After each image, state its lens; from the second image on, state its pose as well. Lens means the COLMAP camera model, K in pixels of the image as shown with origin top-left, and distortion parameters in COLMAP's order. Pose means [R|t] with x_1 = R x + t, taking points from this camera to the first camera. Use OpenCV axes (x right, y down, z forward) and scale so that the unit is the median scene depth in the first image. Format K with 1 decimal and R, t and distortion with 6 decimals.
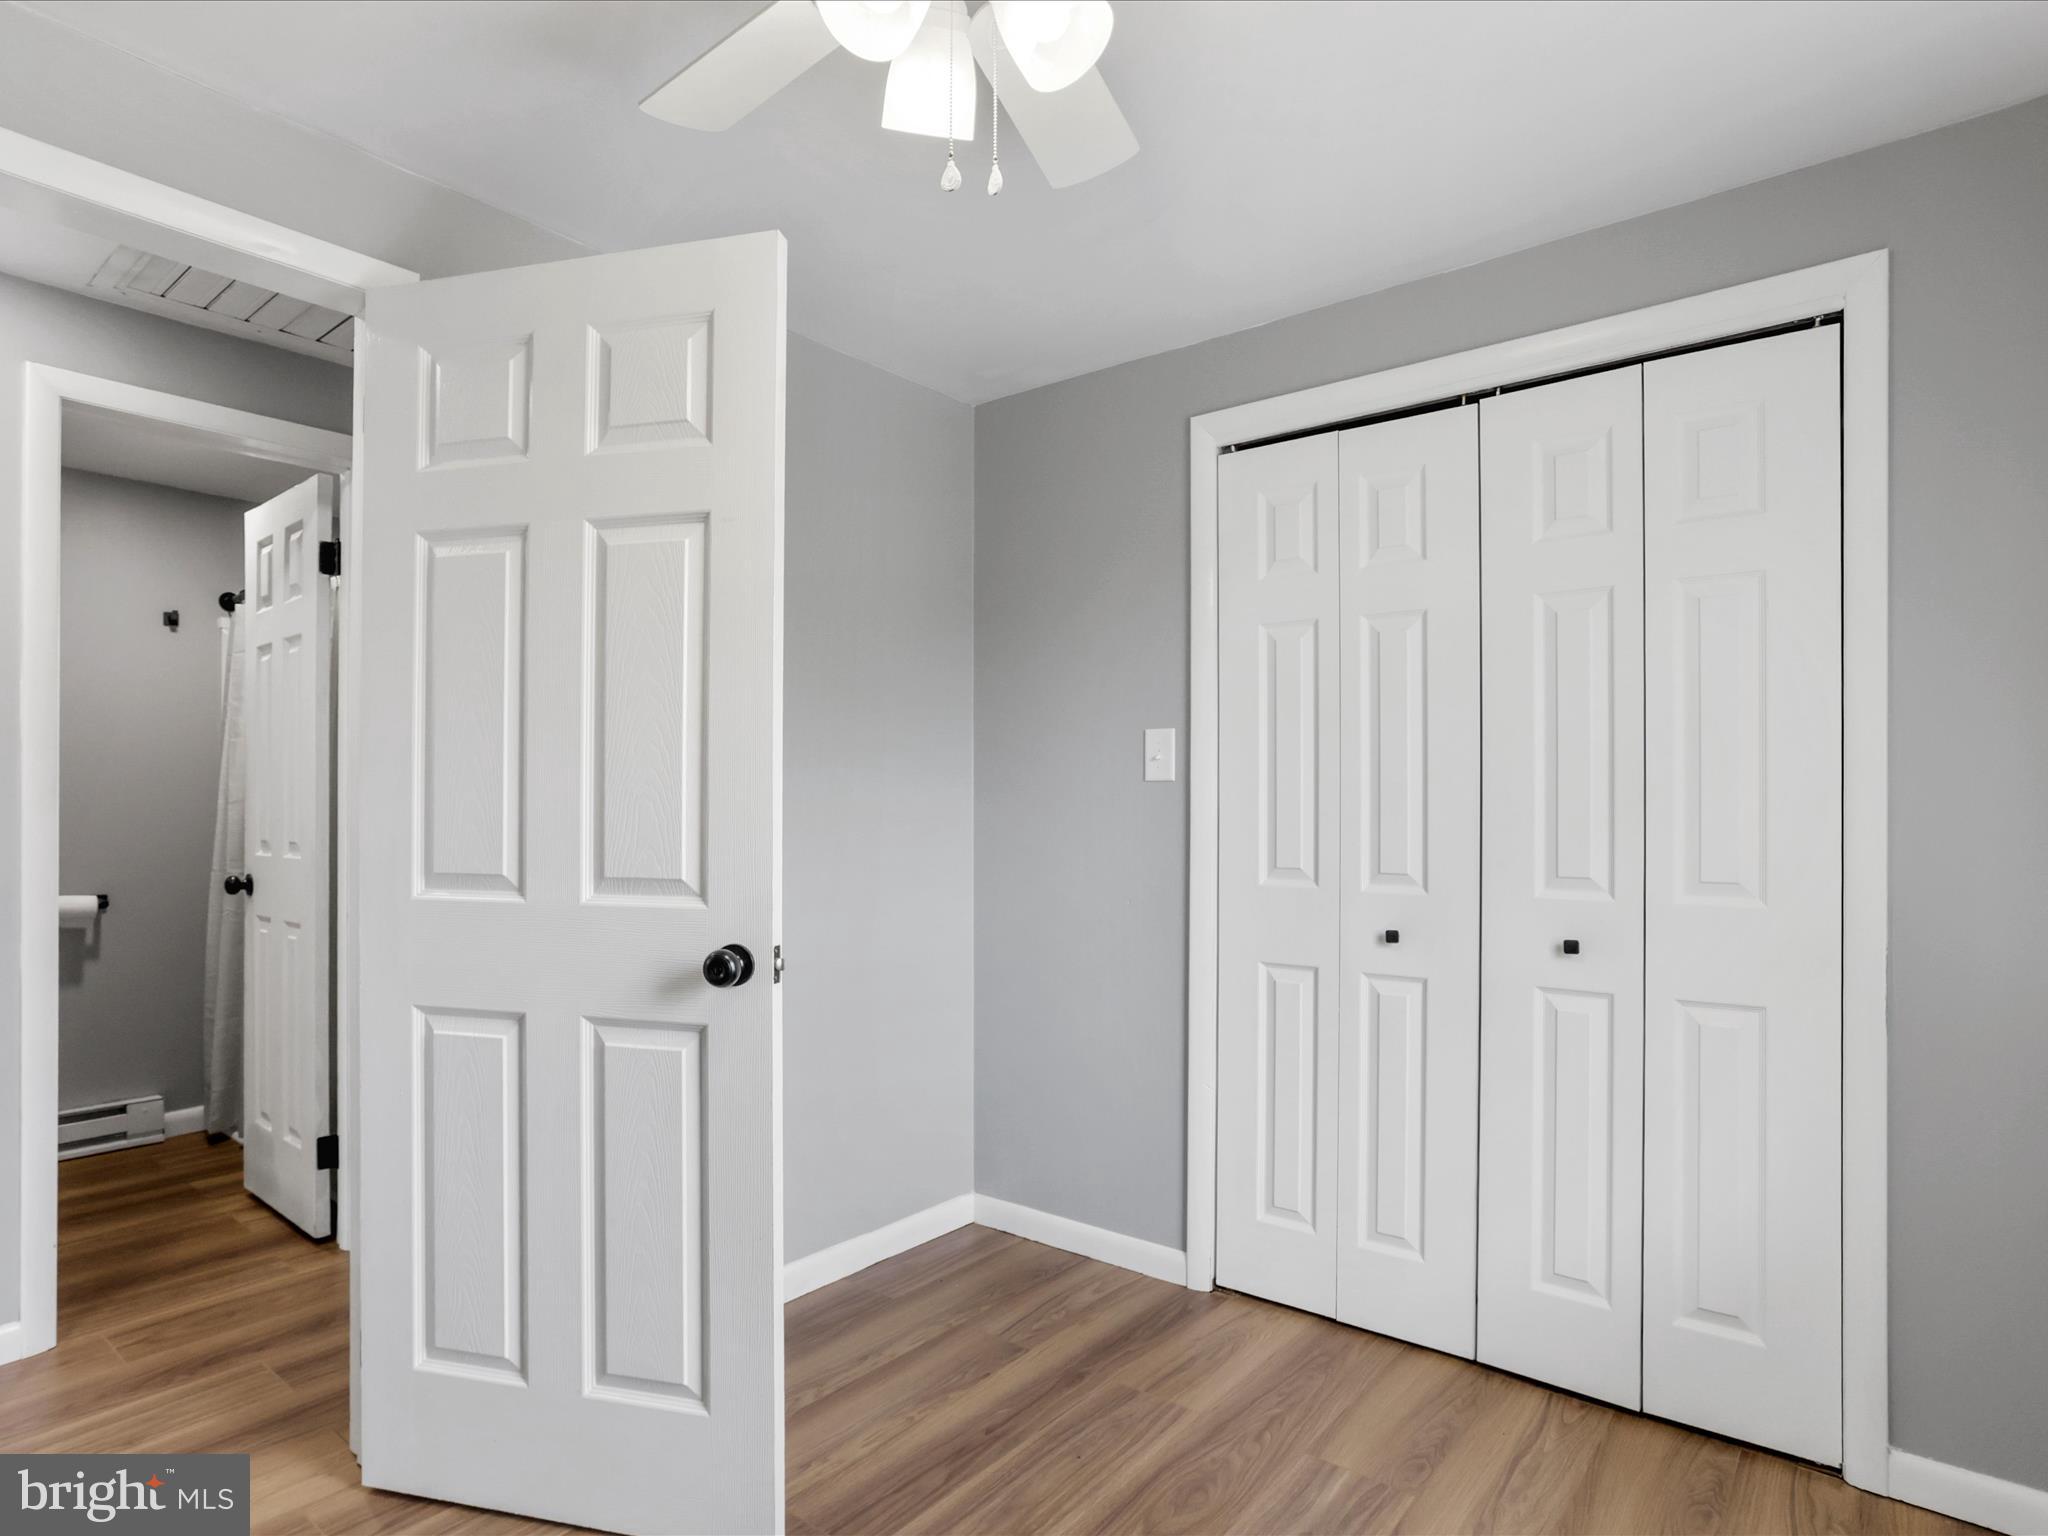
lens RADIAL K [[1119.9, 0, 985.9], [0, 1119.9, 793.9], [0, 0, 1]] dist [-0.013414, 0.006986]
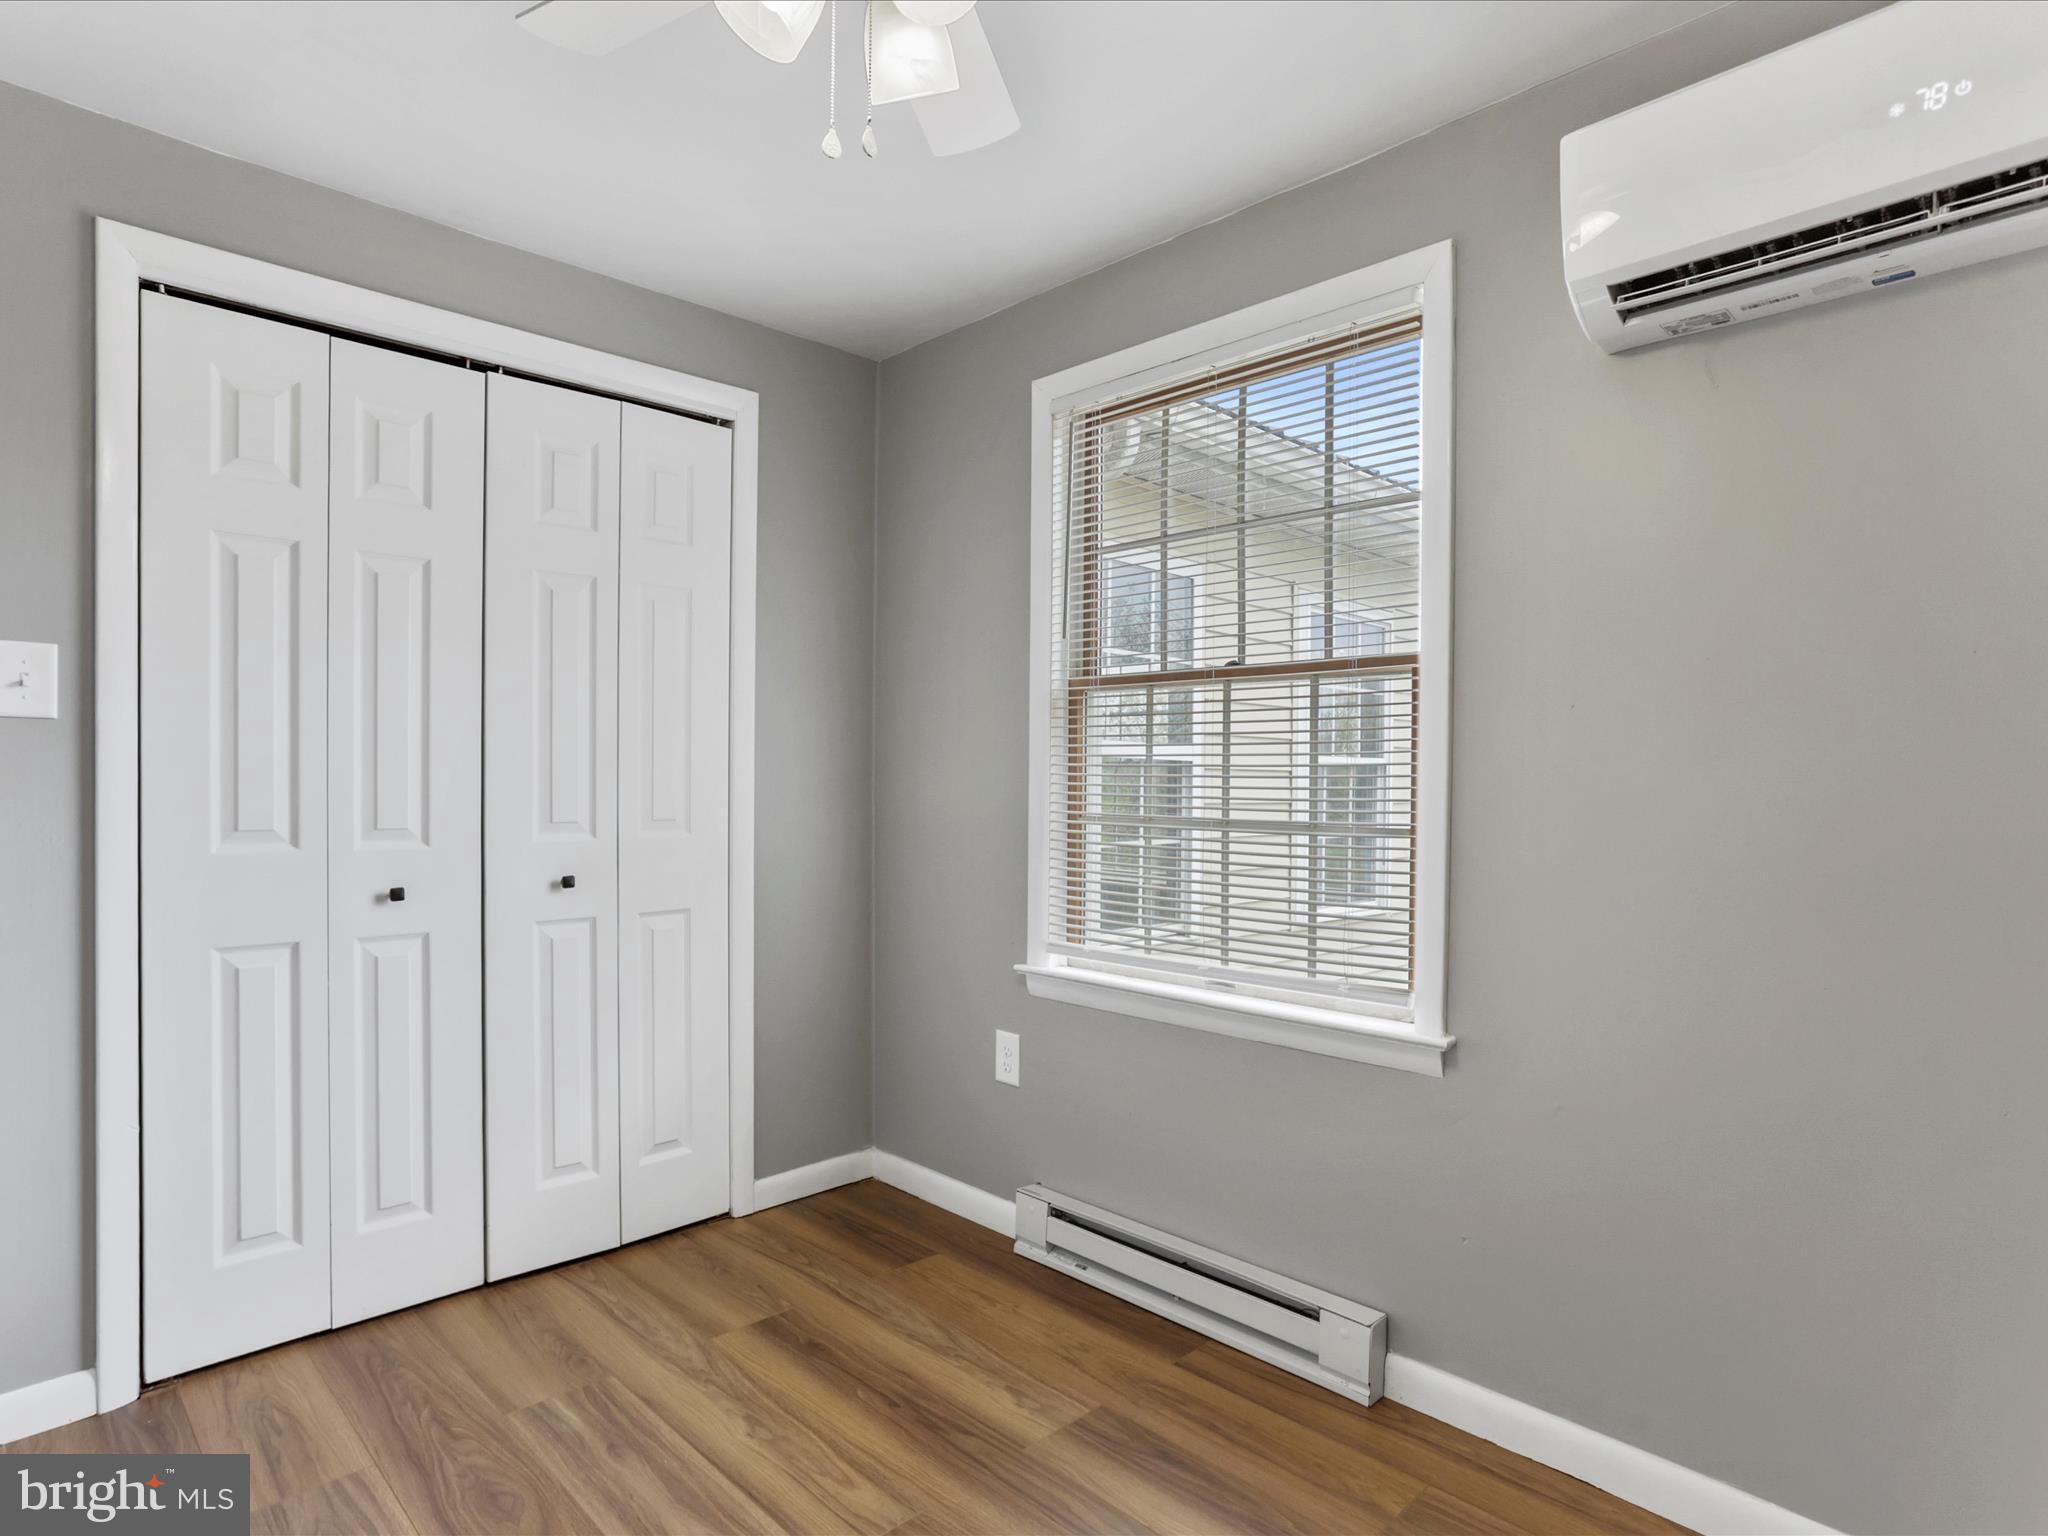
lens RADIAL K [[1119.9, 0, 1027.8], [0, 1119.9, 758.1], [0, 0, 1]] dist [-0.013414, 0.006986]
pose [[0.123225, 0.005393, 0.992364, -0.556147], [-0.022703, 0.999739, -0.002614, 0.001051], [-0.992119, -0.022208, 0.123316, 0.375444]]
